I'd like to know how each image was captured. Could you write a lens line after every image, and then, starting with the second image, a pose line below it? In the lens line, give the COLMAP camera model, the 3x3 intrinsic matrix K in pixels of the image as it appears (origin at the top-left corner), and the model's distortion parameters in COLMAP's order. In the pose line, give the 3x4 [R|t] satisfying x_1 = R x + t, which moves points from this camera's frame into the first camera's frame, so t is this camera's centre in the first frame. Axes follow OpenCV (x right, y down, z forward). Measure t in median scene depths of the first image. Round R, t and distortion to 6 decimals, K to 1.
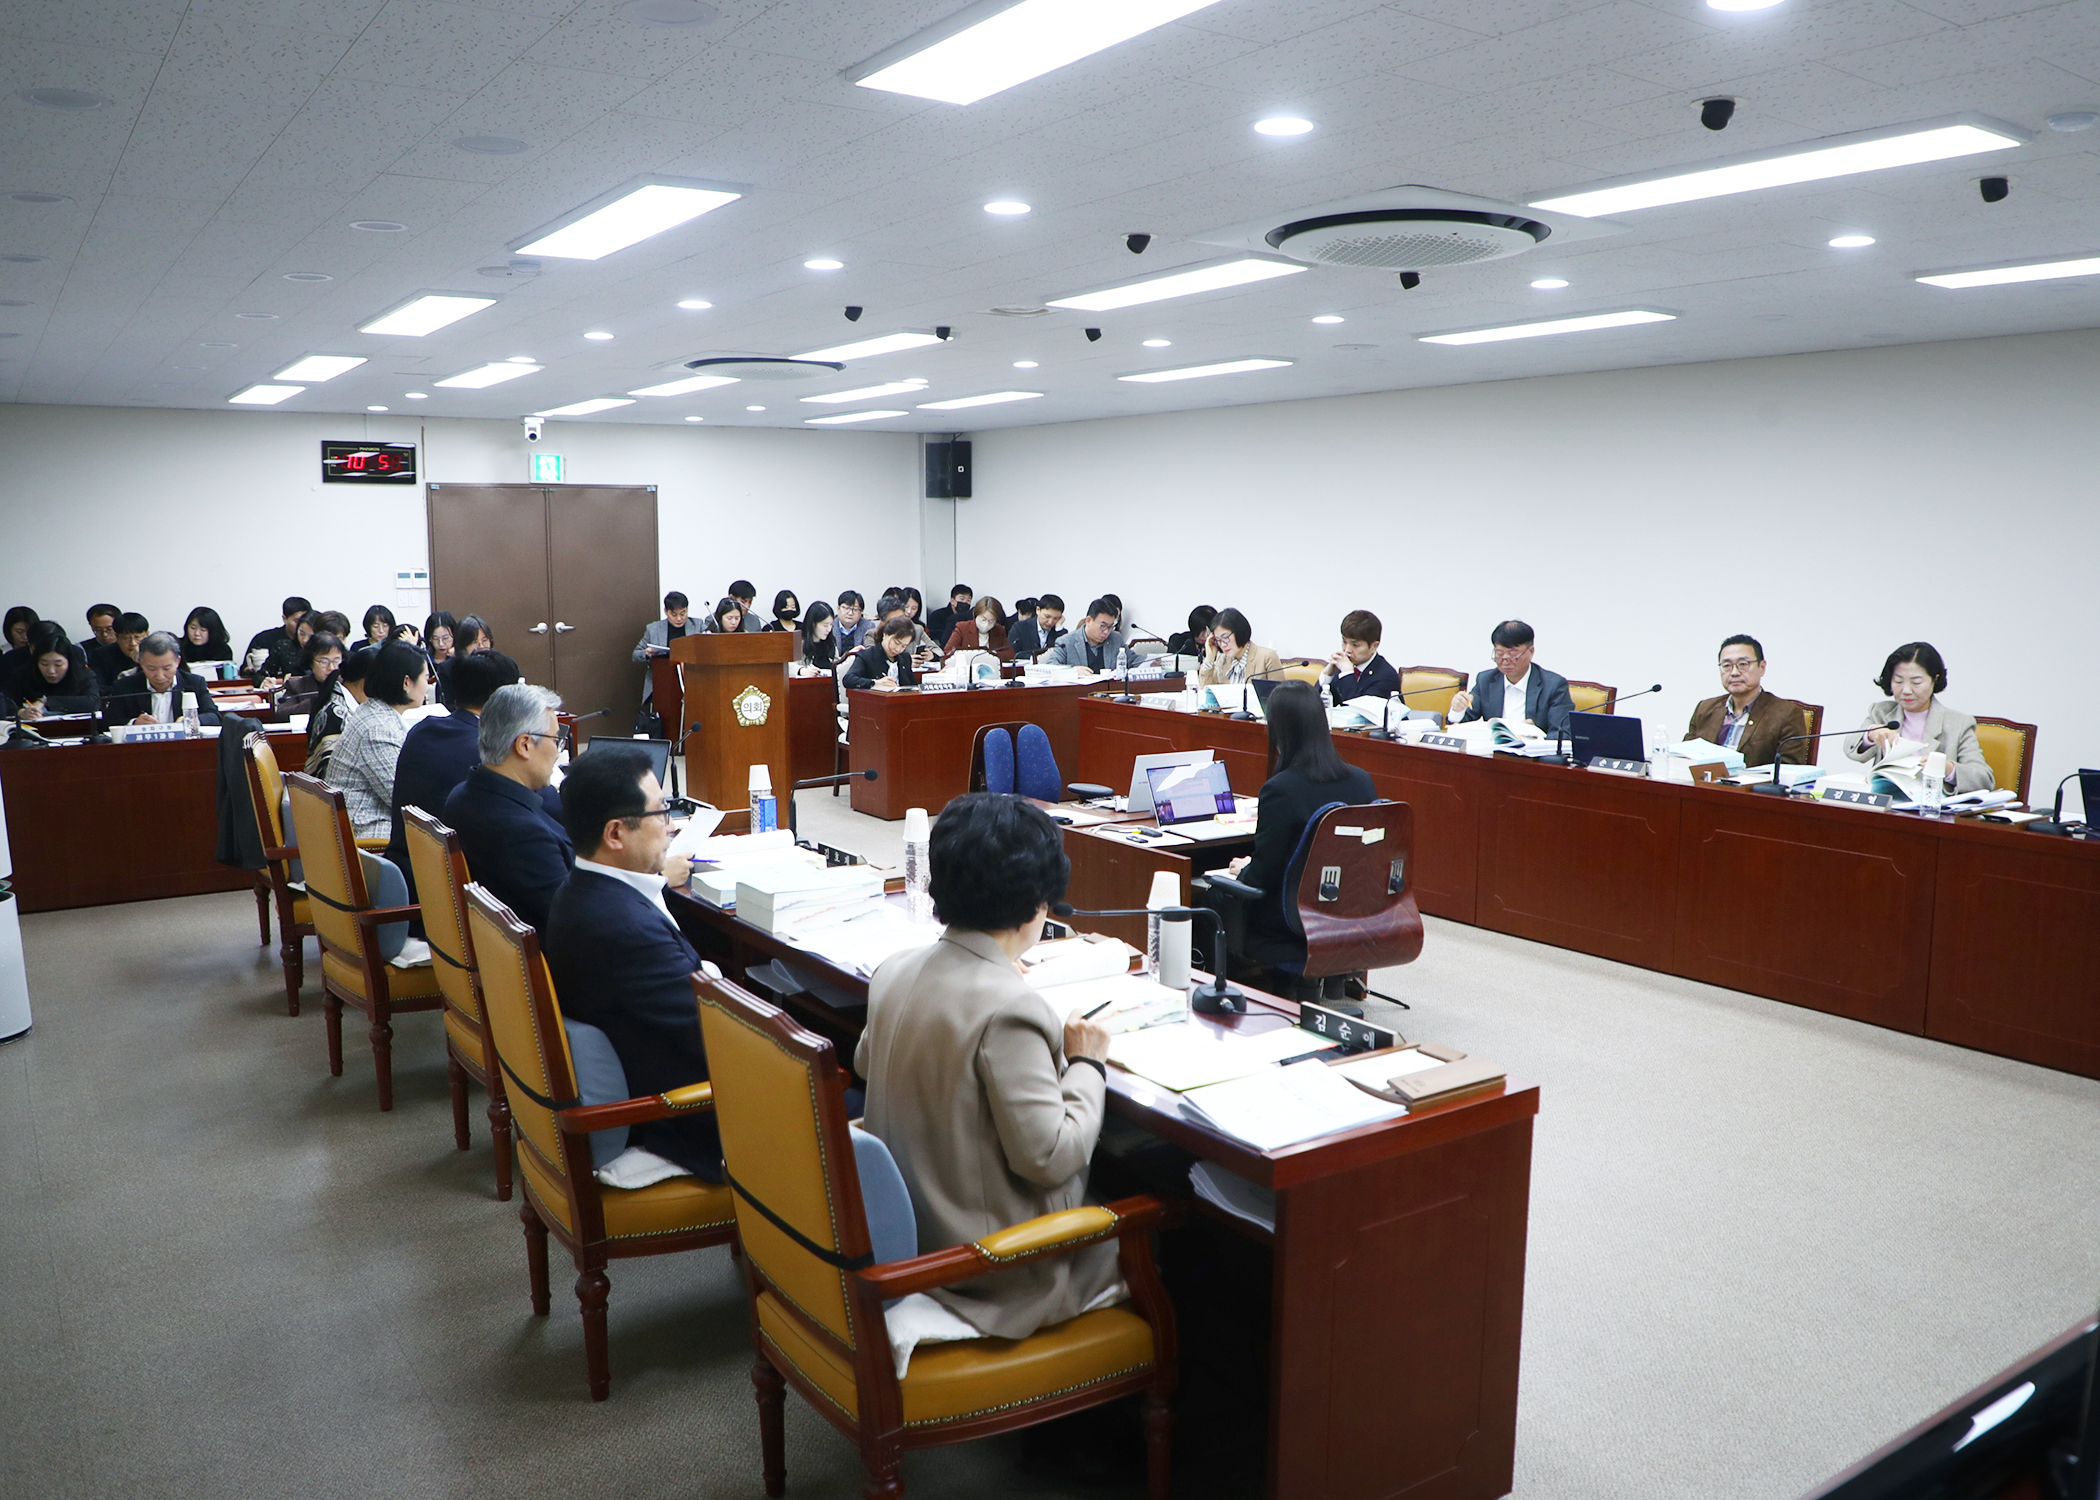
lens RADIAL K [[1629.7, 0, 1158.4], [0, 1629.7, 752.6], [0, 0, 1]] dist [-0.035733, -0.000029]
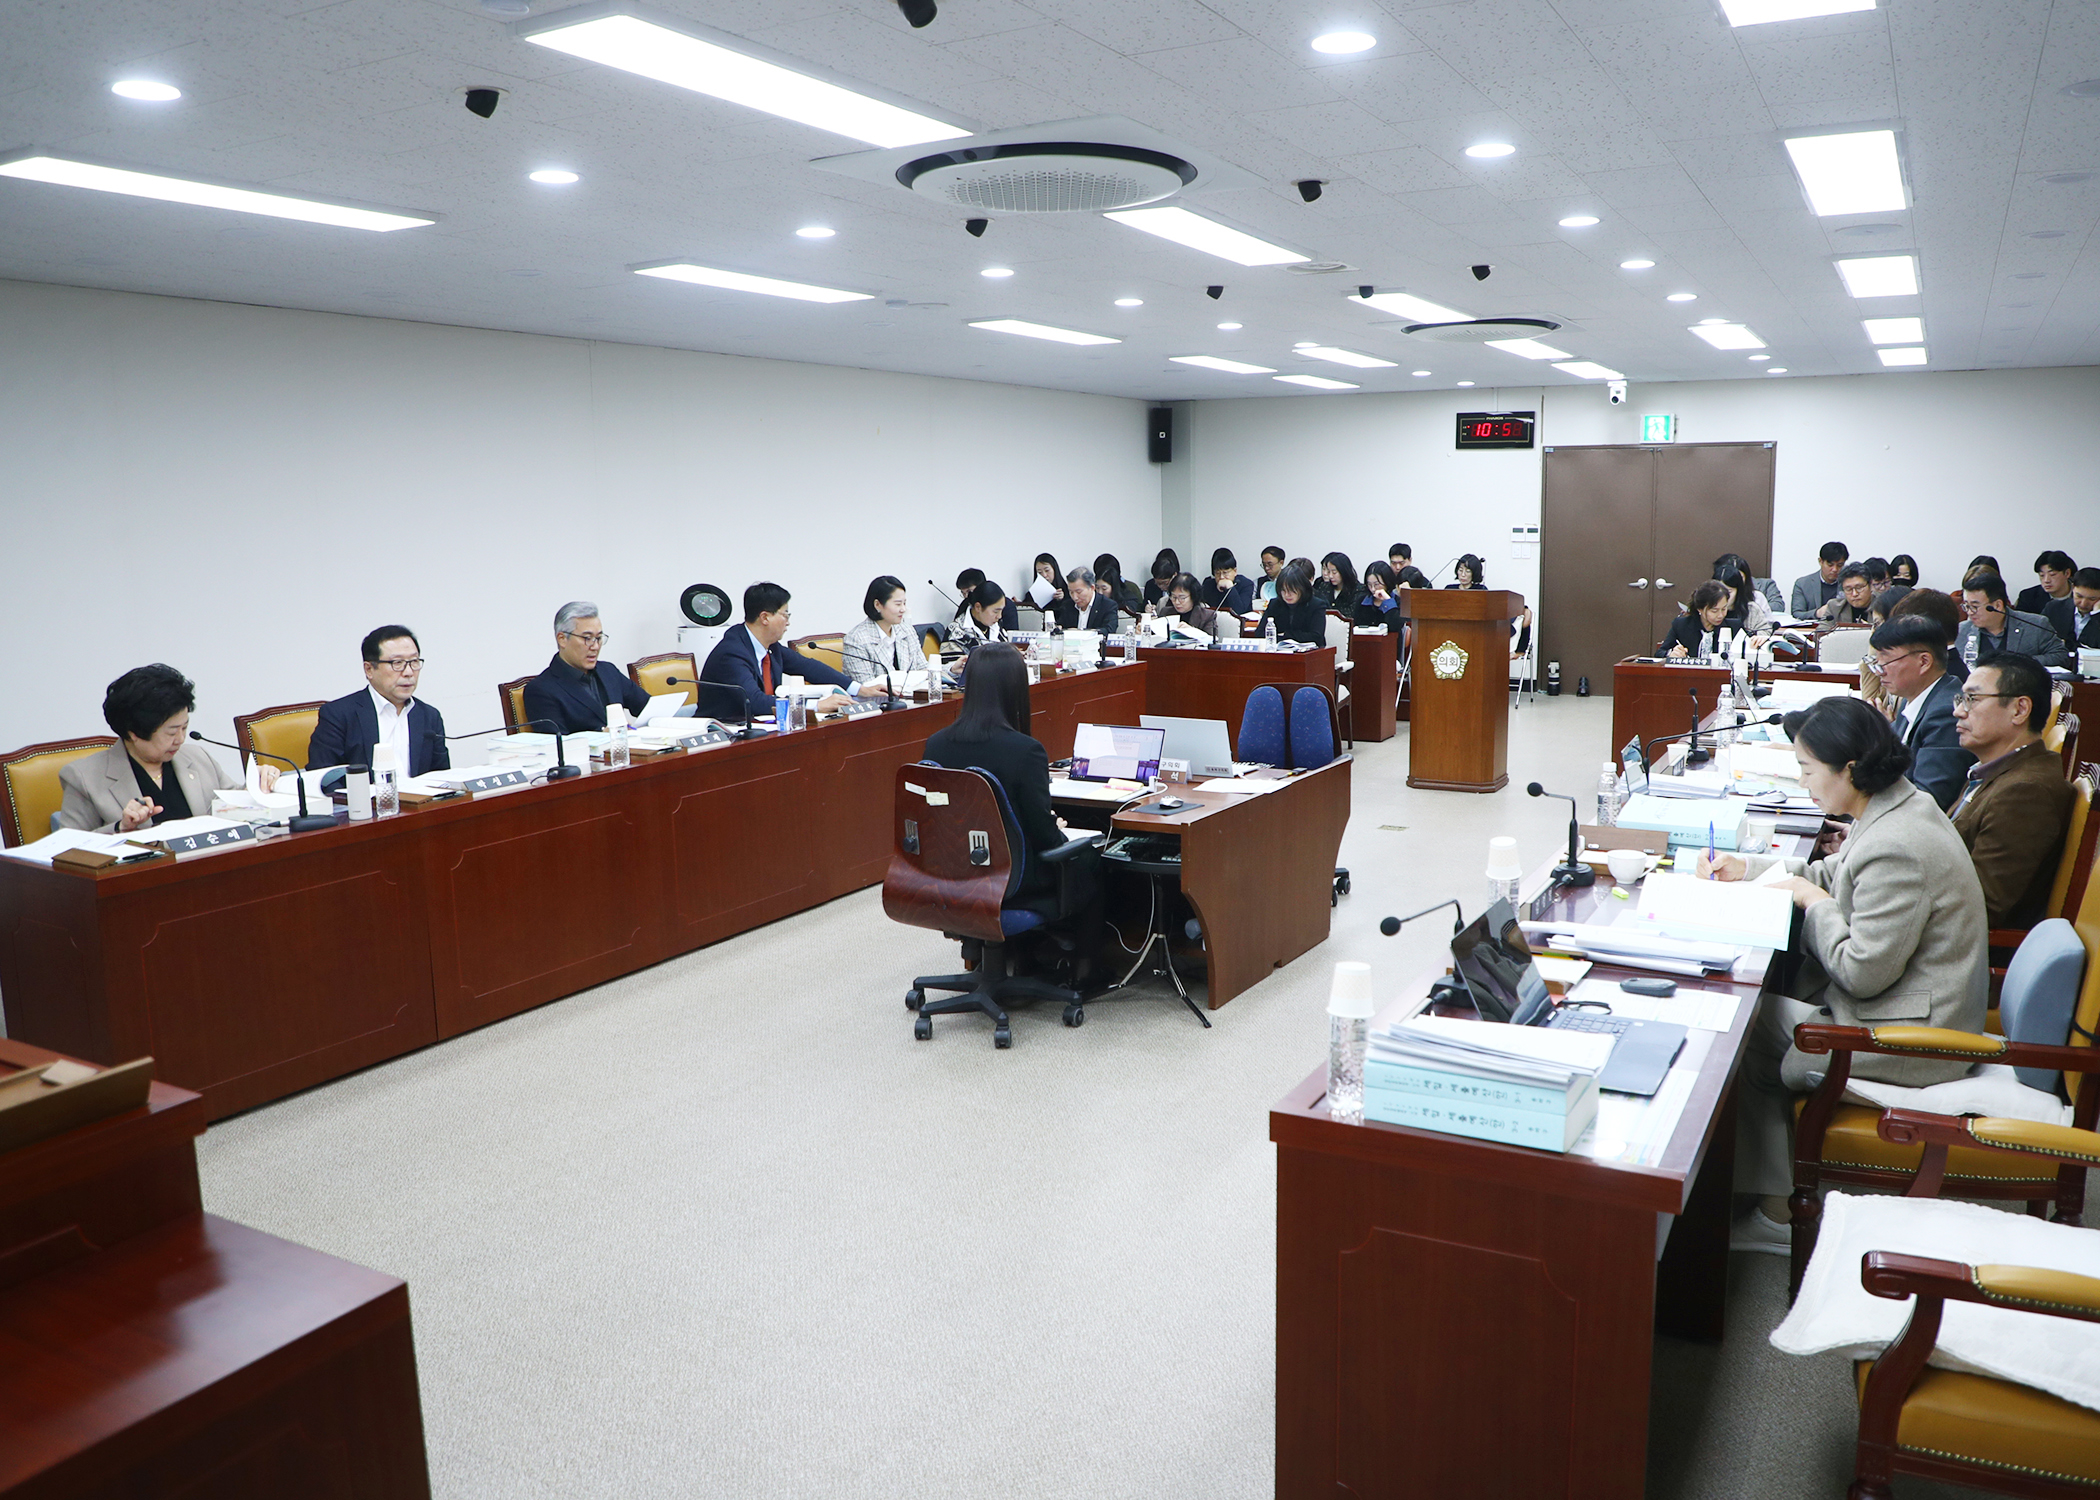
lens RADIAL K [[1629.7, 0, 1158.4], [0, 1629.7, 752.6], [0, 0, 1]] dist [-0.035733, -0.000029]
pose [[0.462548, 0.130594, -0.876923, 0.429034], [-0.106780, 0.990098, 0.091126, -0.033256], [0.880141, 0.051488, 0.471913, 0.258191]]
